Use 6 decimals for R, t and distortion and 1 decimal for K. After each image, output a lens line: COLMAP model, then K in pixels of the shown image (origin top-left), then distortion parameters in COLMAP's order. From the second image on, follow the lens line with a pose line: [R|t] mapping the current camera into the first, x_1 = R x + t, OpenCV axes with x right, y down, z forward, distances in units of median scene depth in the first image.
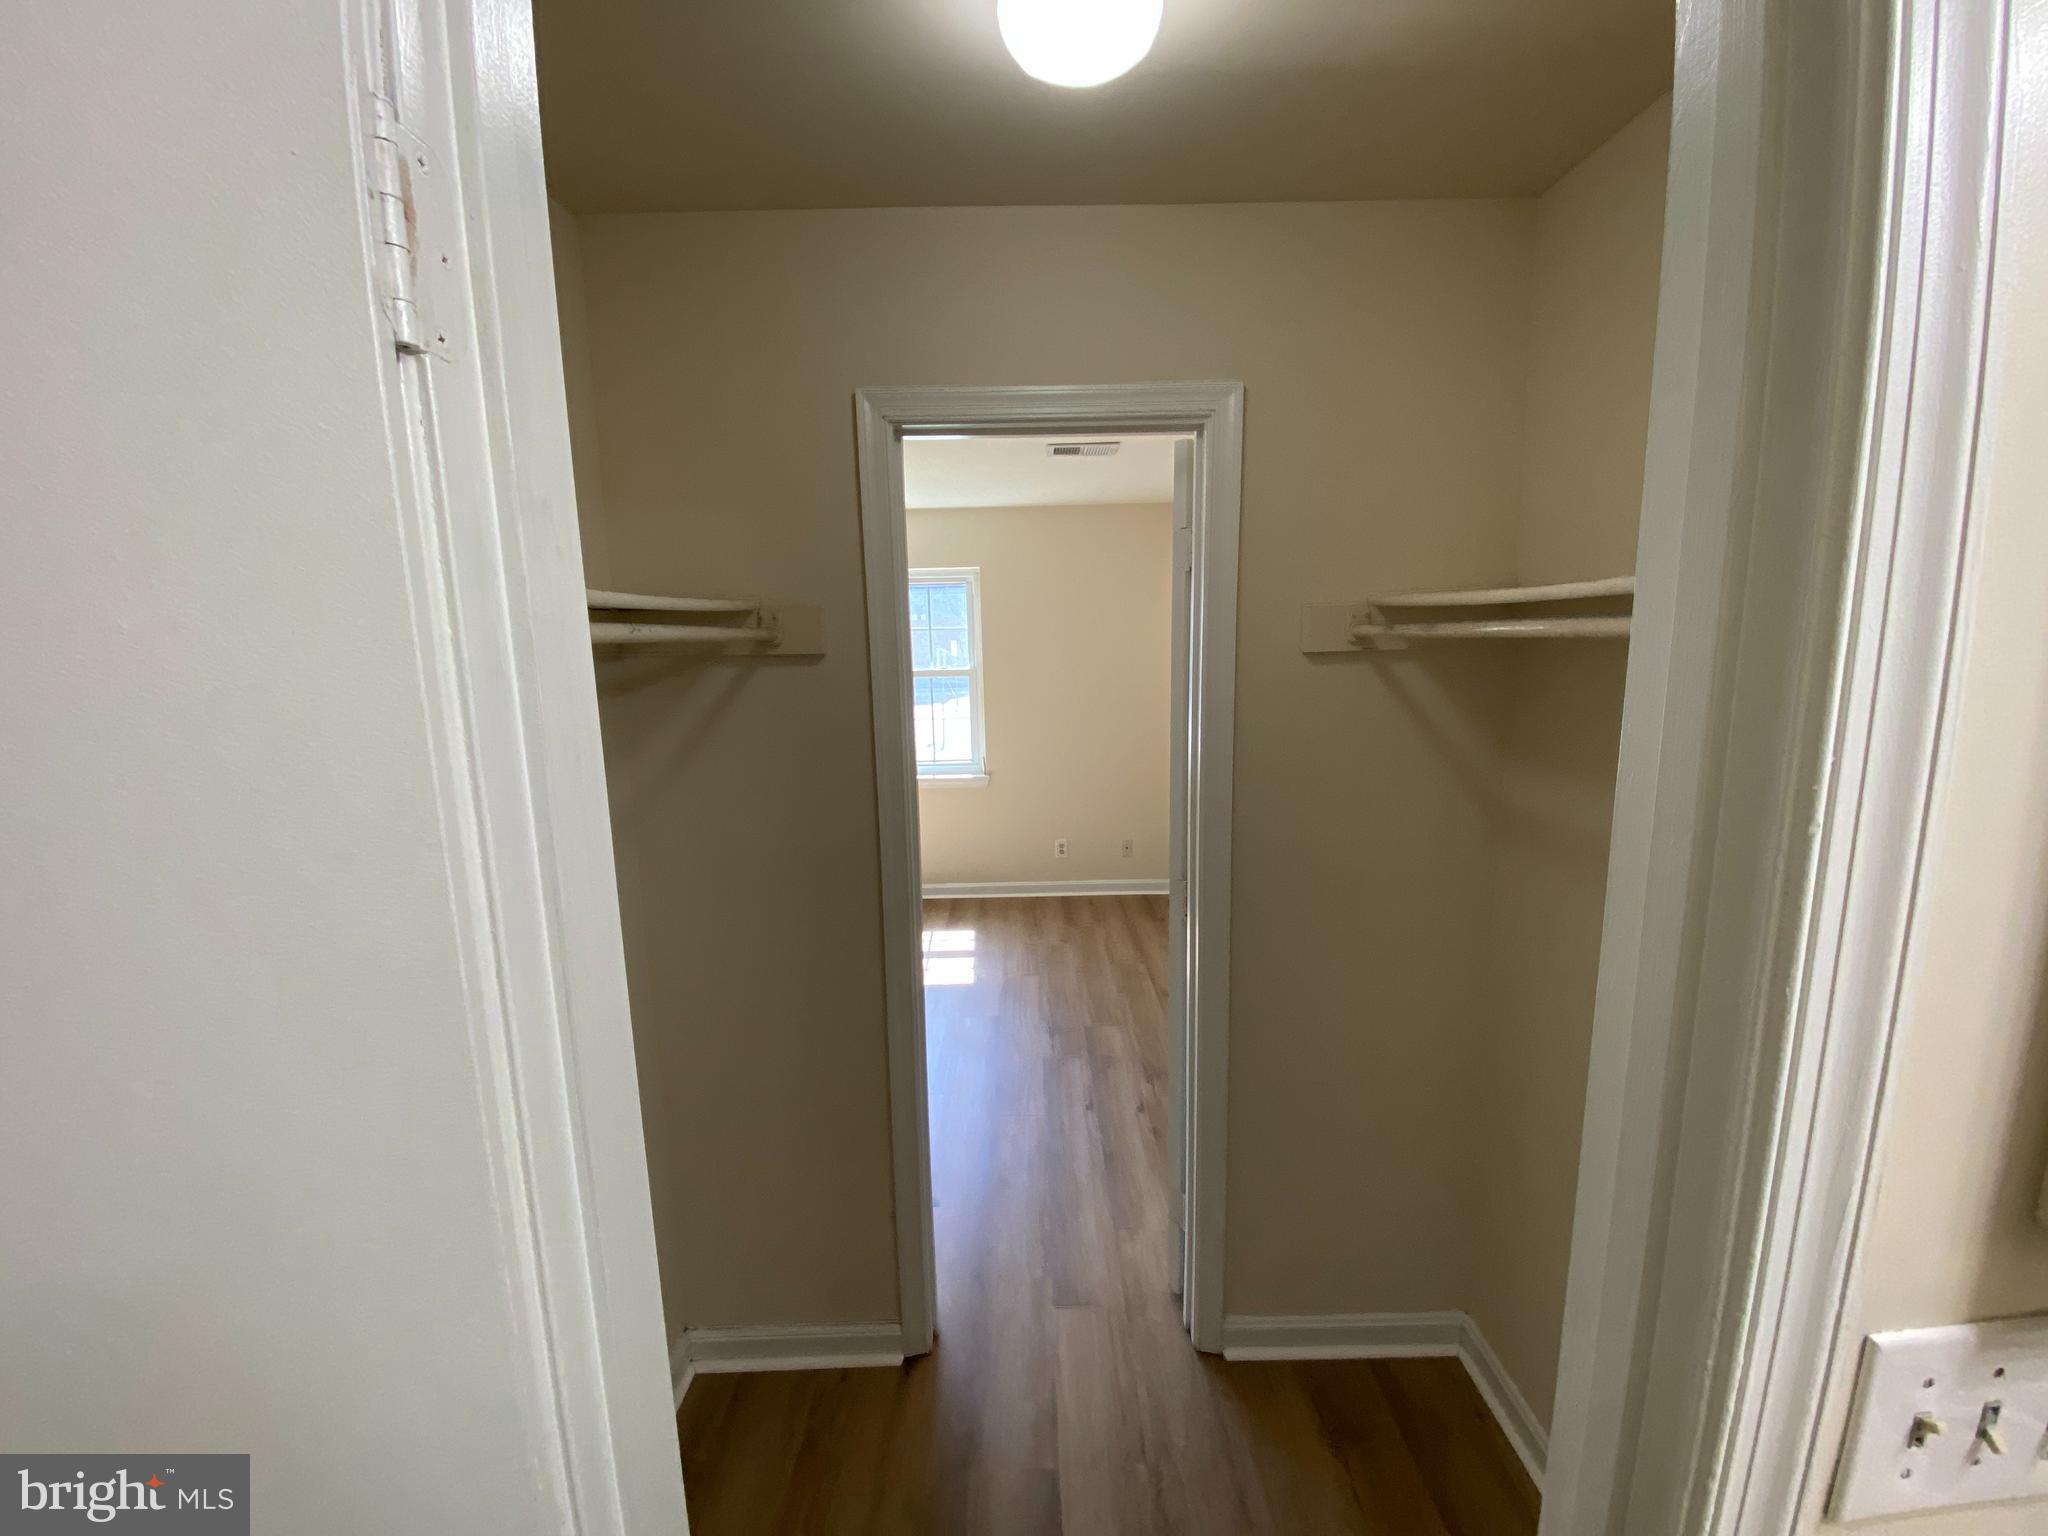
lens RADIAL K [[835.4, 0, 1017.3], [0, 835.4, 763.2], [0, 0, 1]] dist [0.008138, -0.011429]
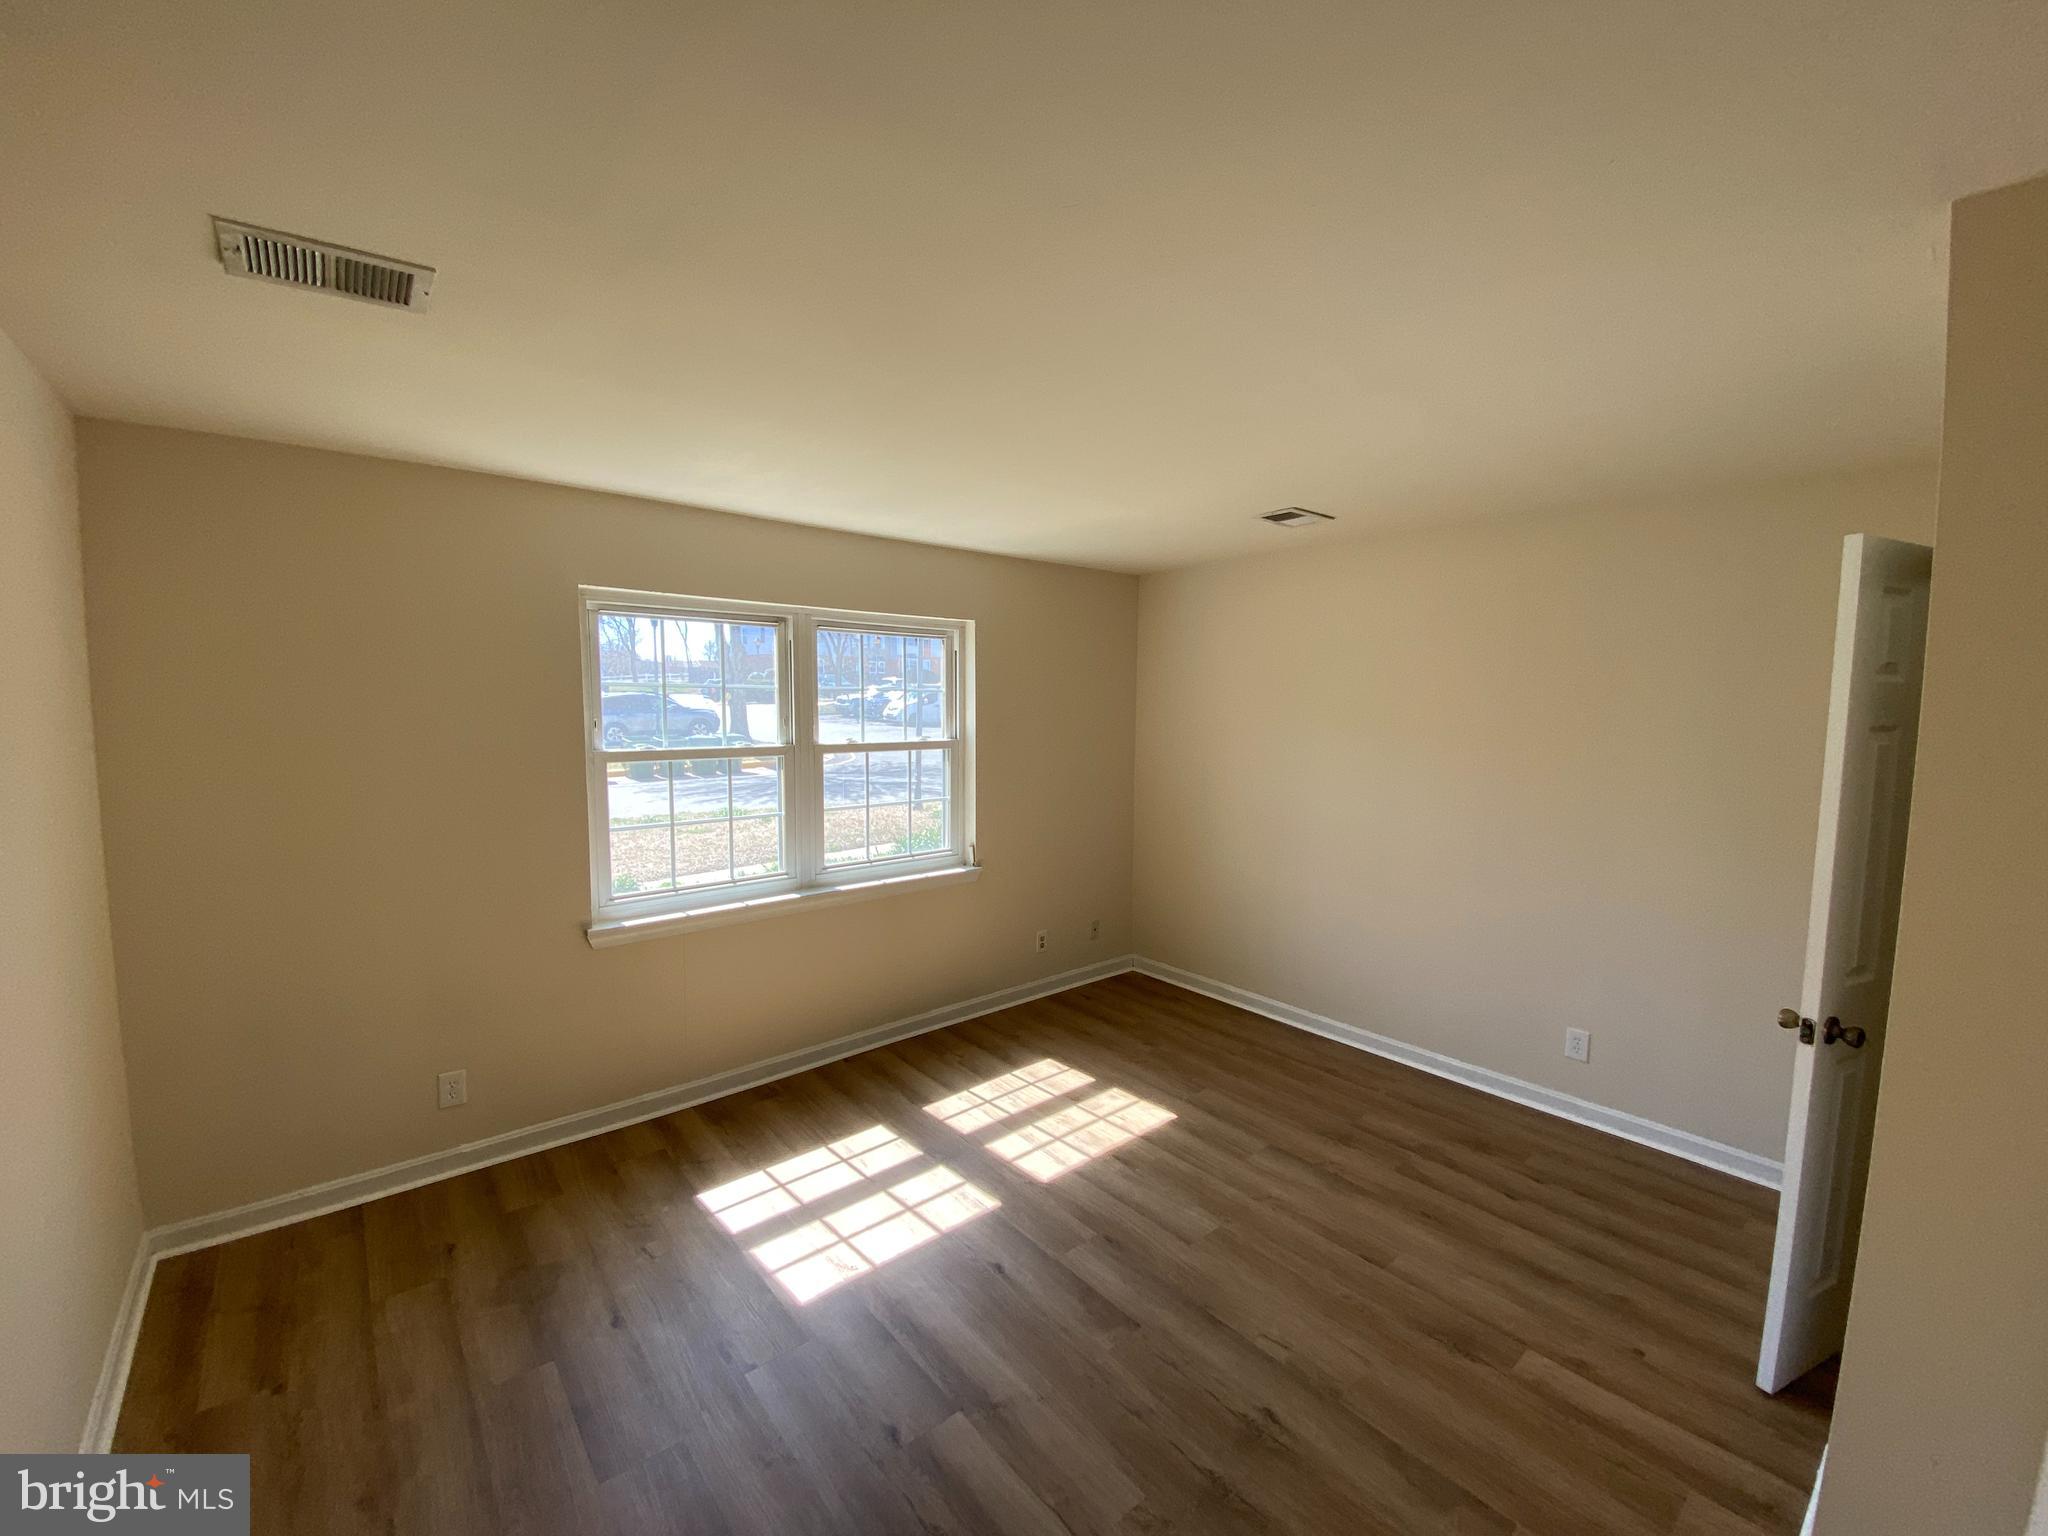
lens RADIAL K [[835.4, 0, 993.8], [0, 835.4, 770.4], [0, 0, 1]] dist [0.008138, -0.011429]
pose [[0.772189, -0.035965, 0.634374, -0.542960], [0.080874, 0.995840, -0.041985, -0.044451], [-0.630225, 0.083725, 0.771885, 0.344347]]
